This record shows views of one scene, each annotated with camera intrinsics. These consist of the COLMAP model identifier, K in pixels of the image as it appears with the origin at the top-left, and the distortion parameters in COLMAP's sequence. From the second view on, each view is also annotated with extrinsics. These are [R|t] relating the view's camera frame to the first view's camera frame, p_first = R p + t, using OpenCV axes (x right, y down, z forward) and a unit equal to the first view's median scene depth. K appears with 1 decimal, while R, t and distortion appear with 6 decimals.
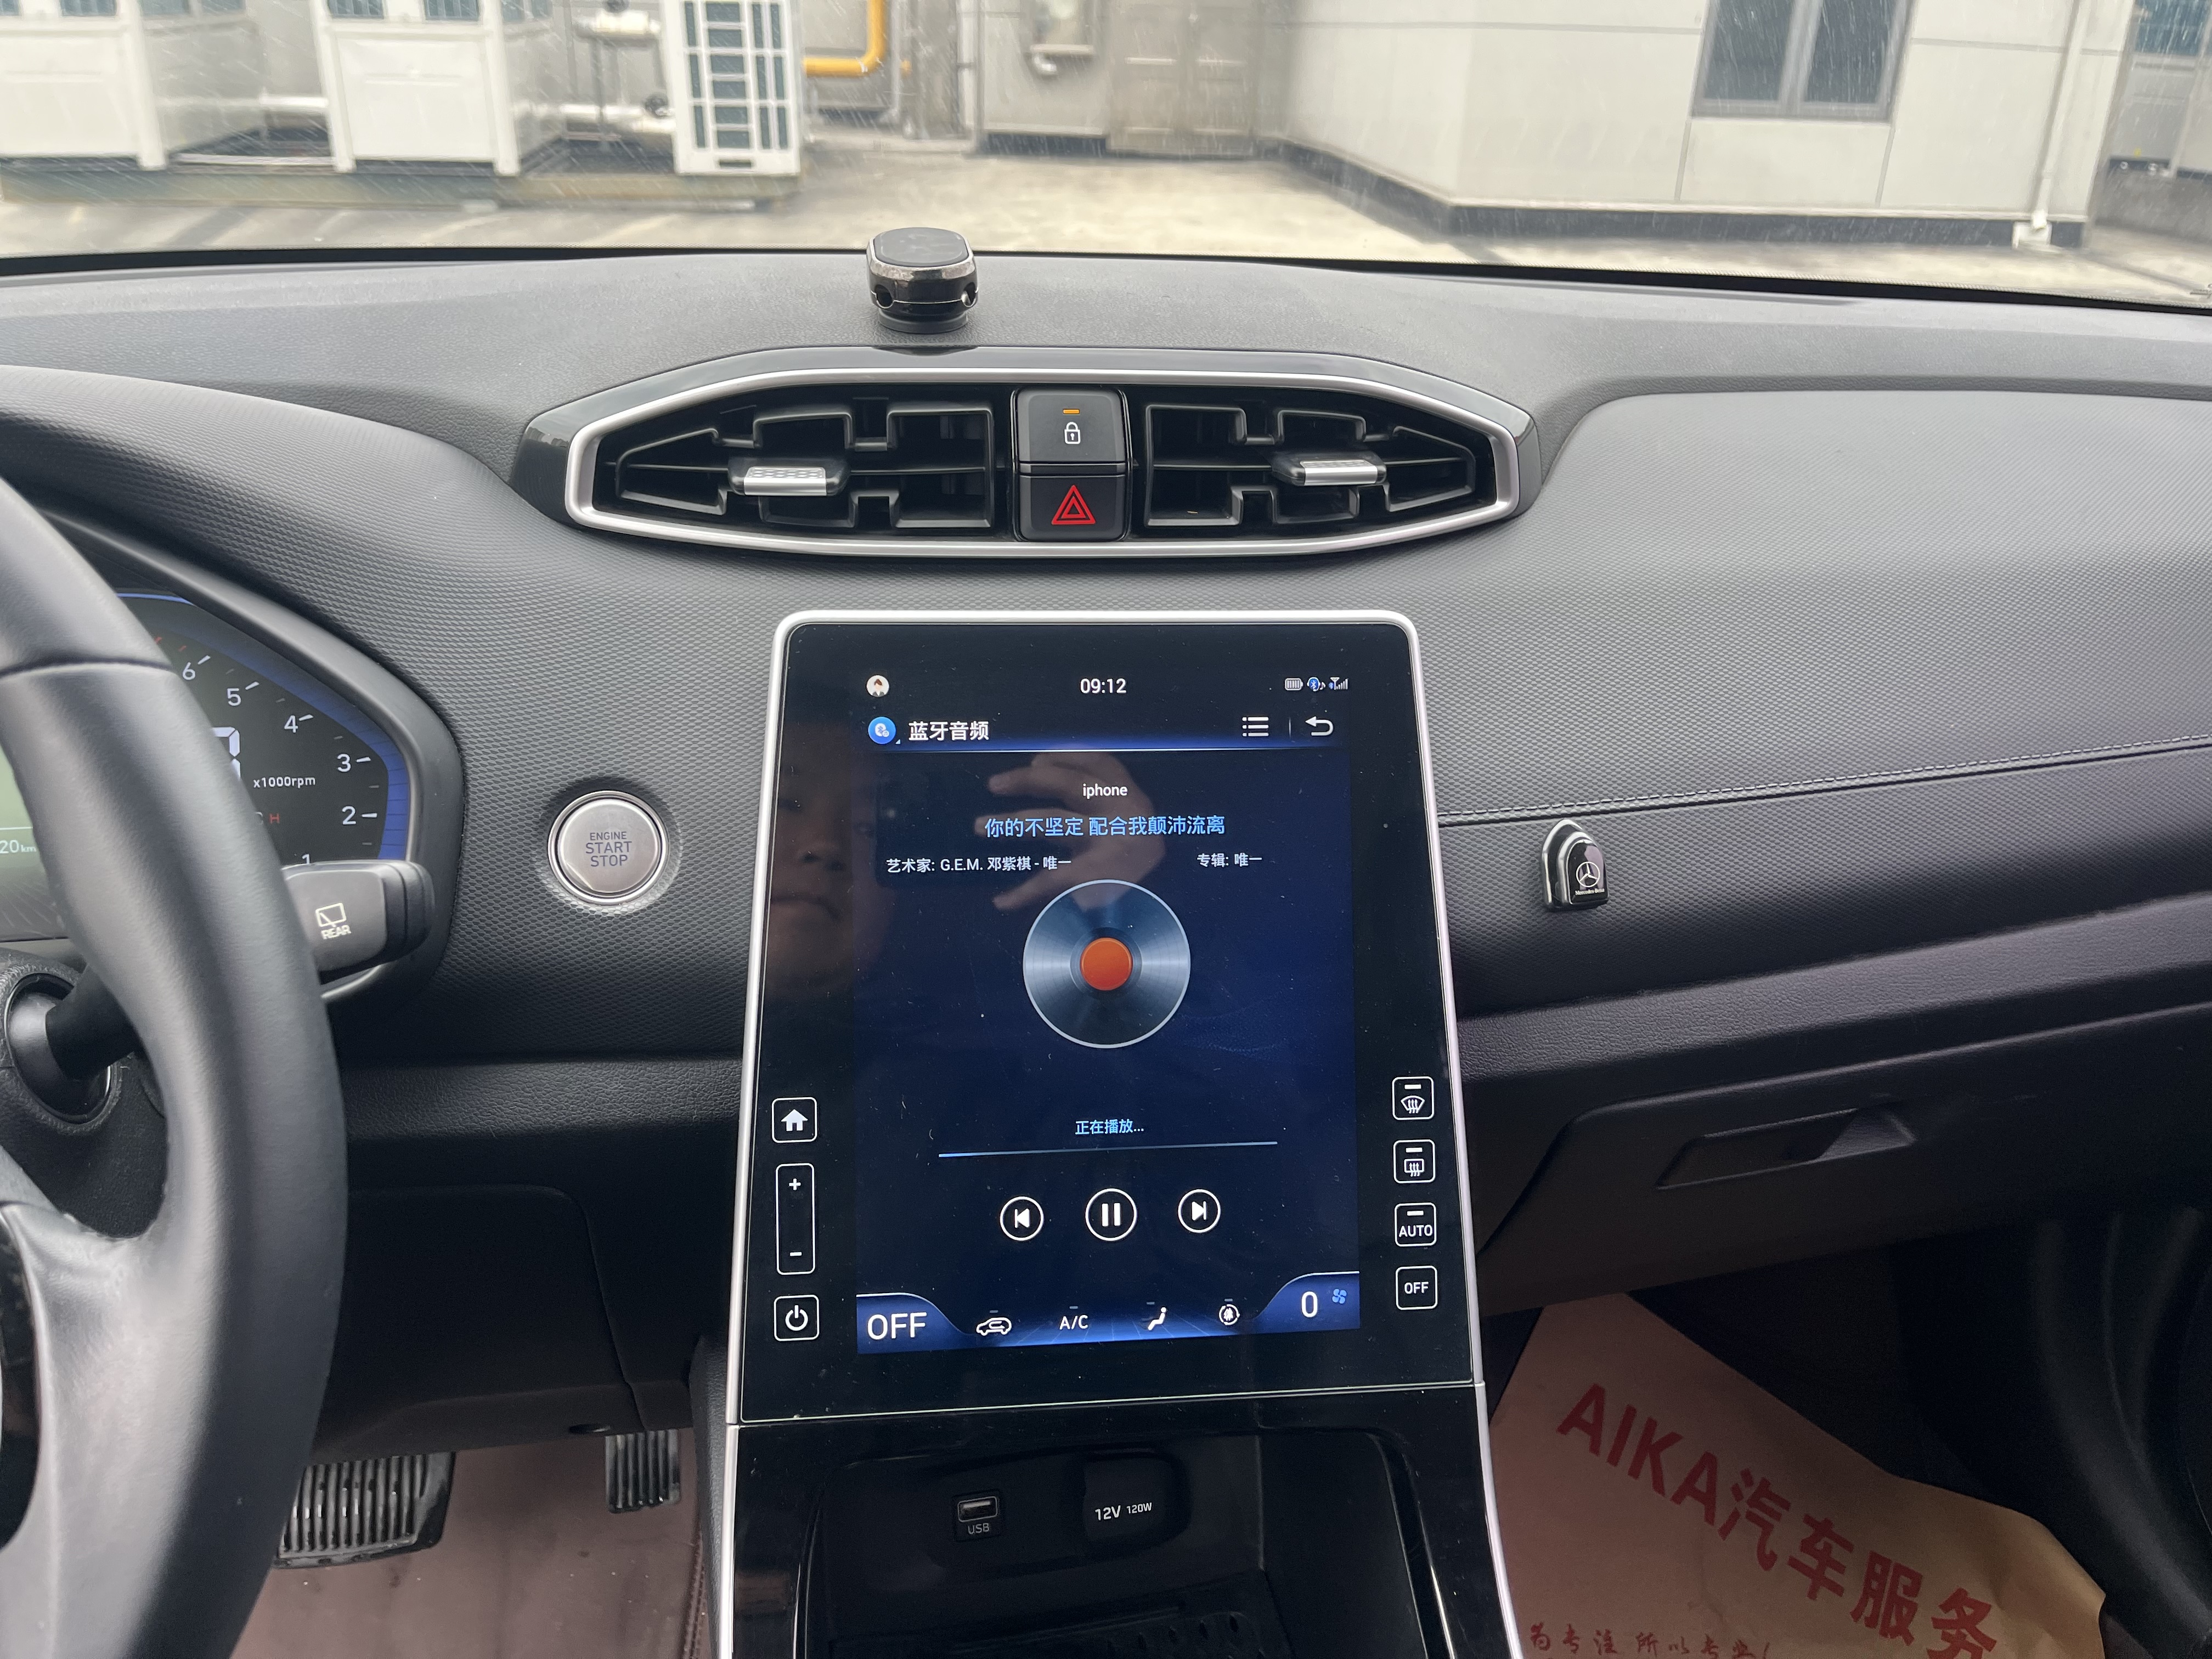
lens RADIAL K [[1670.5, 0, 1114.8], [0, 1670.5, 801.4], [0, 0, 1]] dist [0.088583, -0.145378]
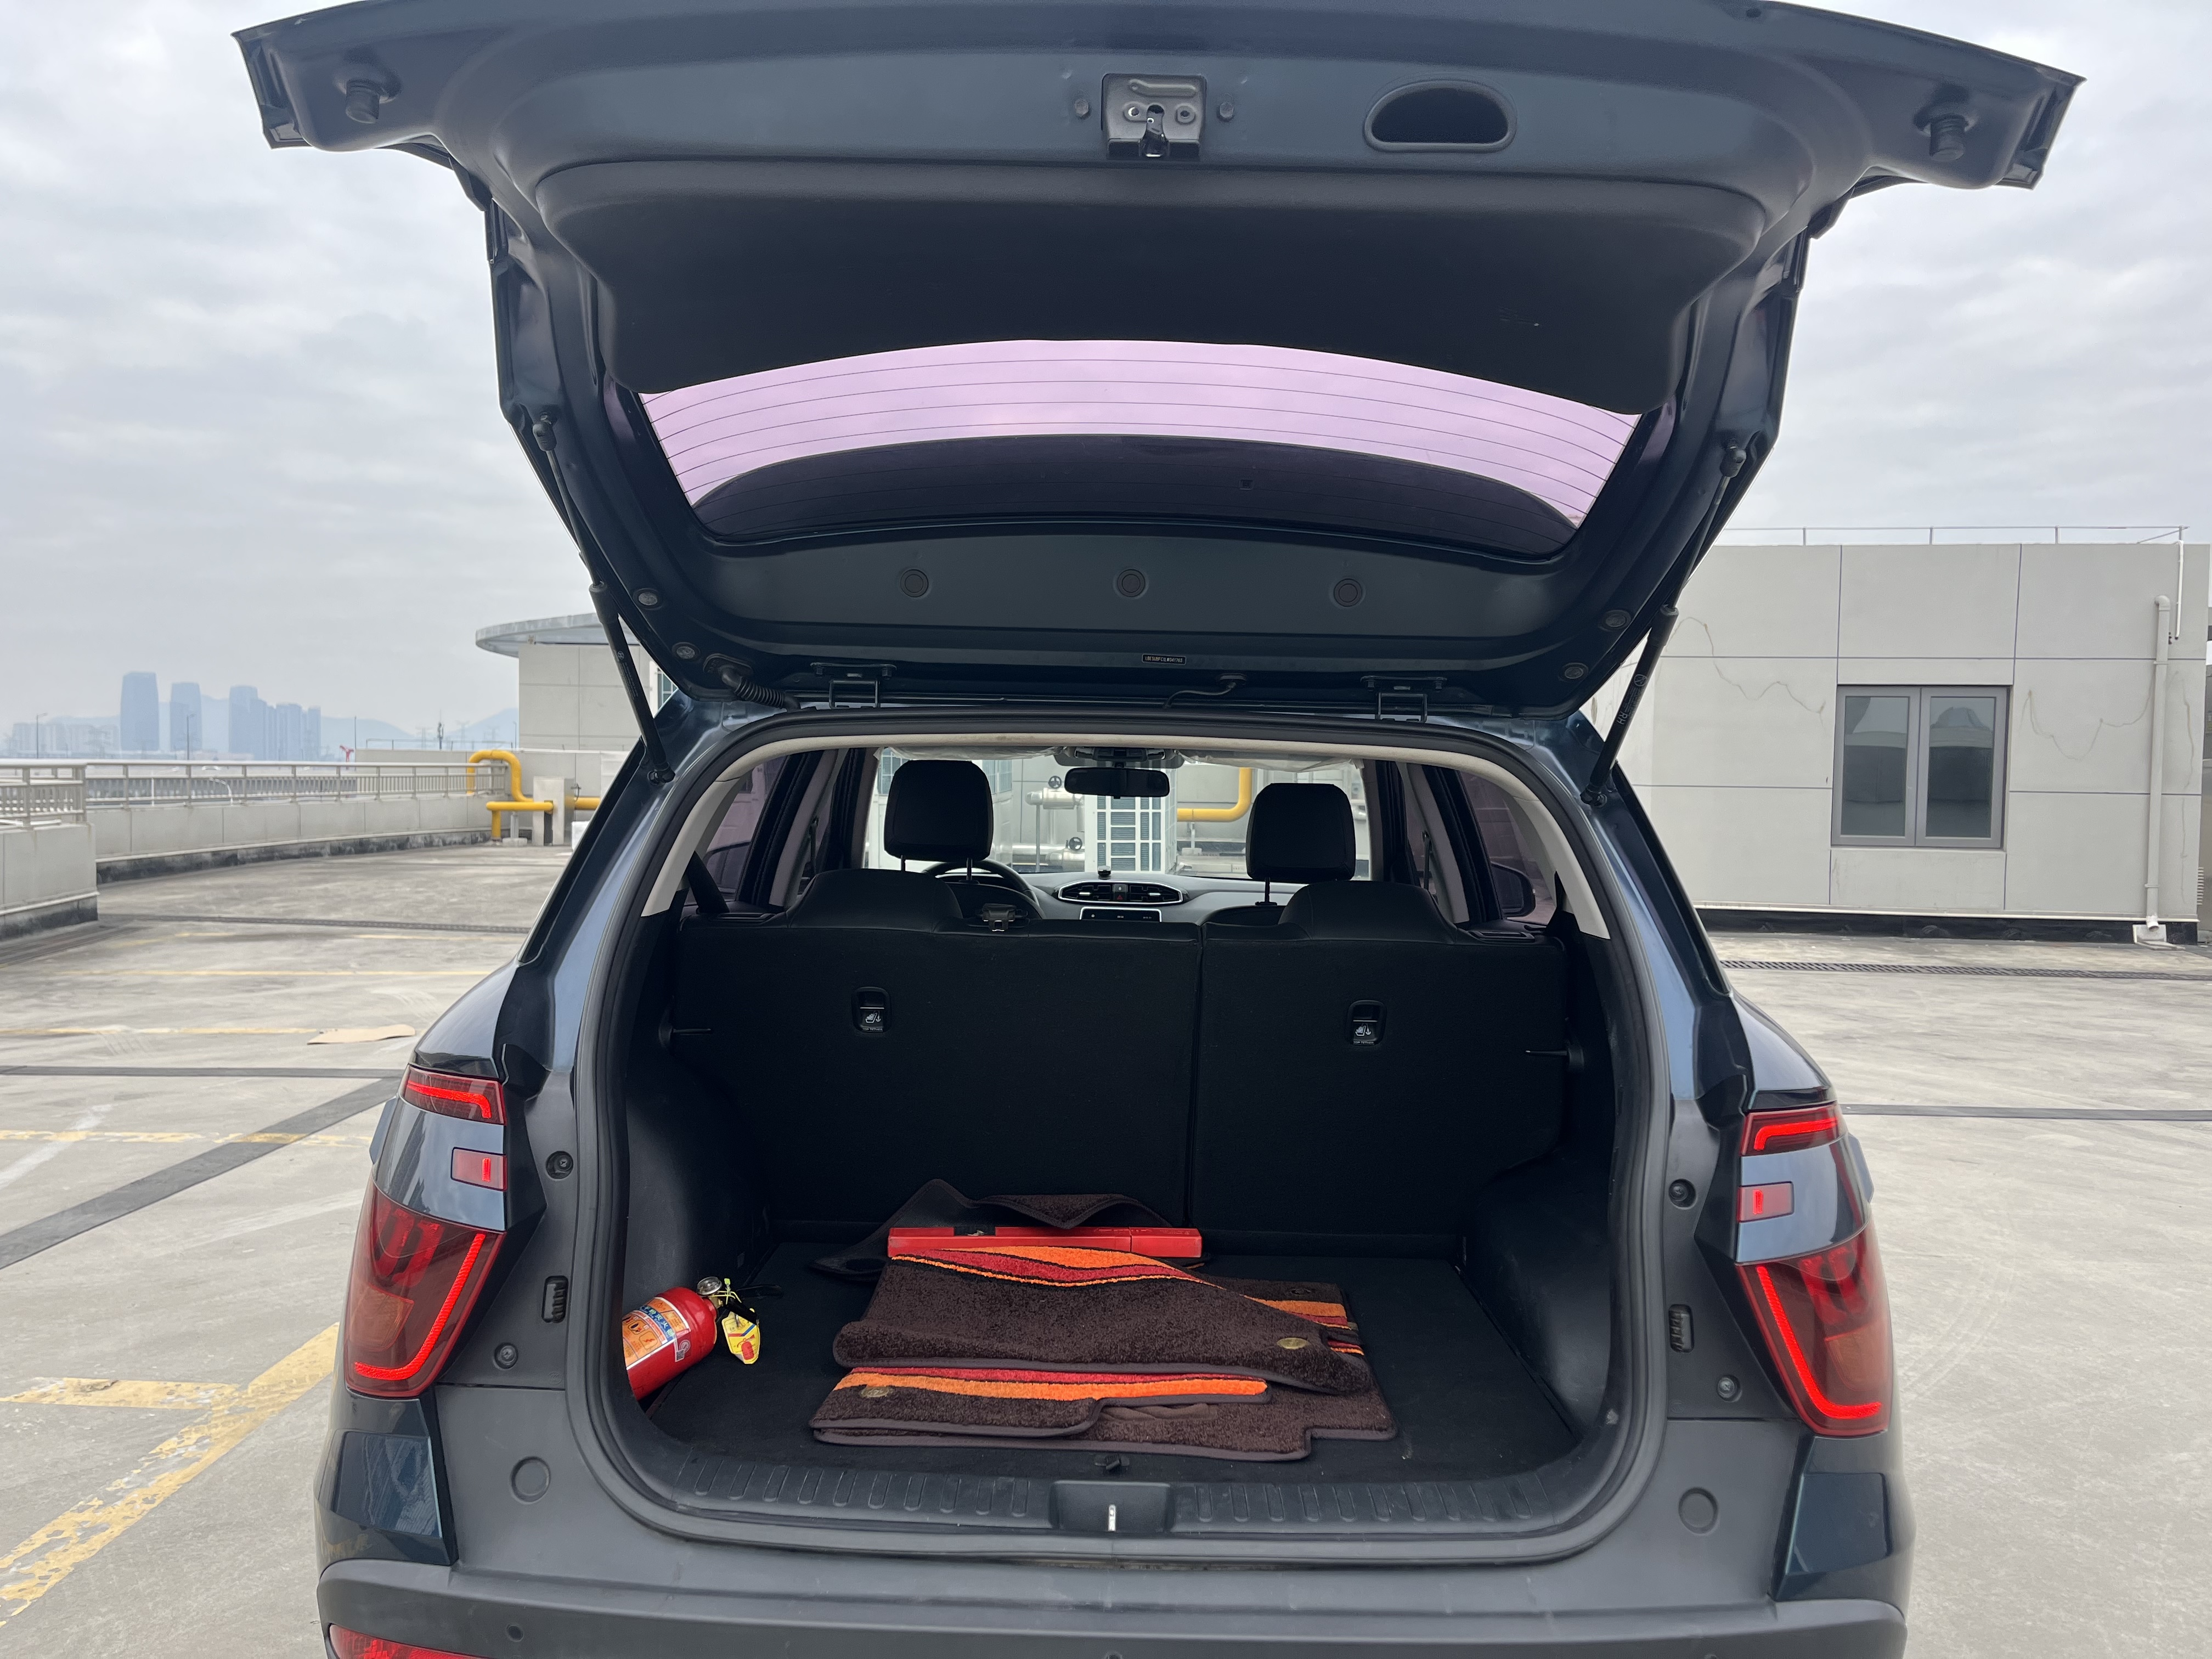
lens RADIAL K [[1671.9, 0, 1108.1], [0, 1671.9, 874.2], [0, 0, 1]] dist [0.203461, -0.281483]
pose [[0.974570, -0.001962, -0.224074, 1.558357], [-0.079099, 0.932579, -0.352193, 2.310800], [0.209657, 0.360961, 0.908708, -5.741759]]
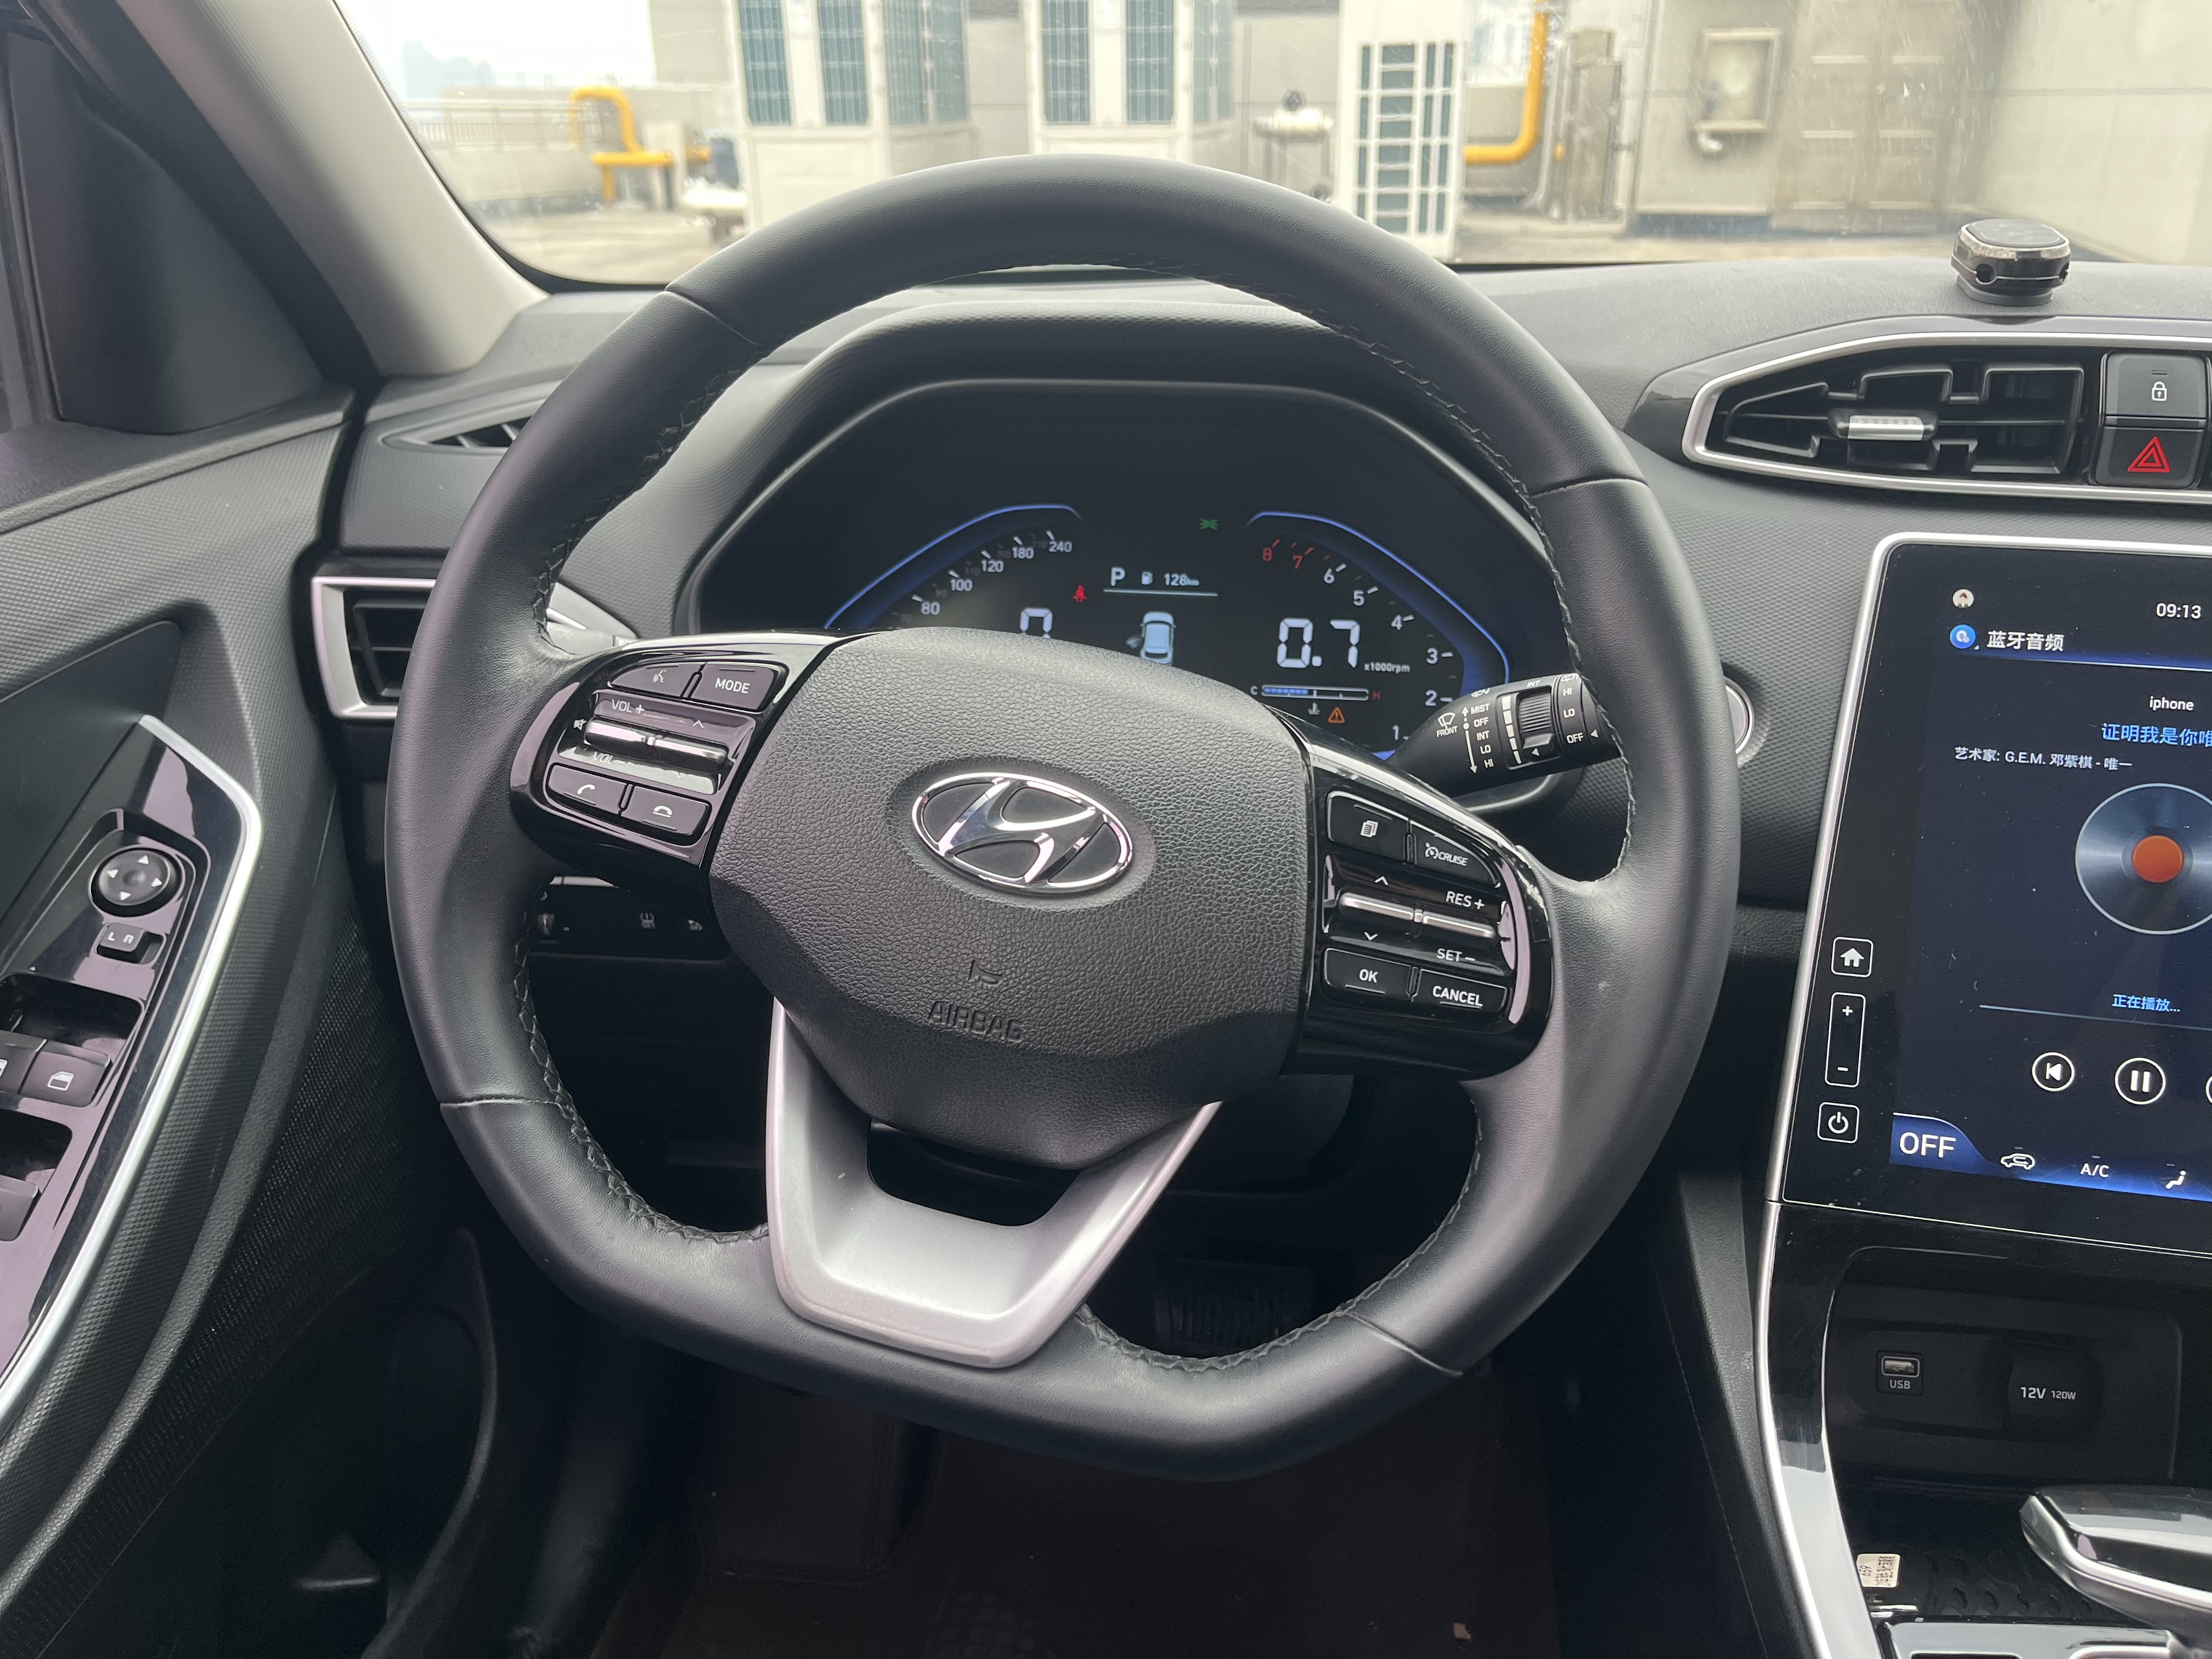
lens RADIAL K [[1675.6, 0, 1121.1], [0, 1675.6, 828.1], [0, 0, 1]] dist [0.075875, -0.105391]
pose [[0.942540, 0.096432, -0.319873, -0.263792], [-0.106951, 0.994144, -0.015439, 0.150001], [0.316512, 0.048762, 0.947335, -0.262353]]
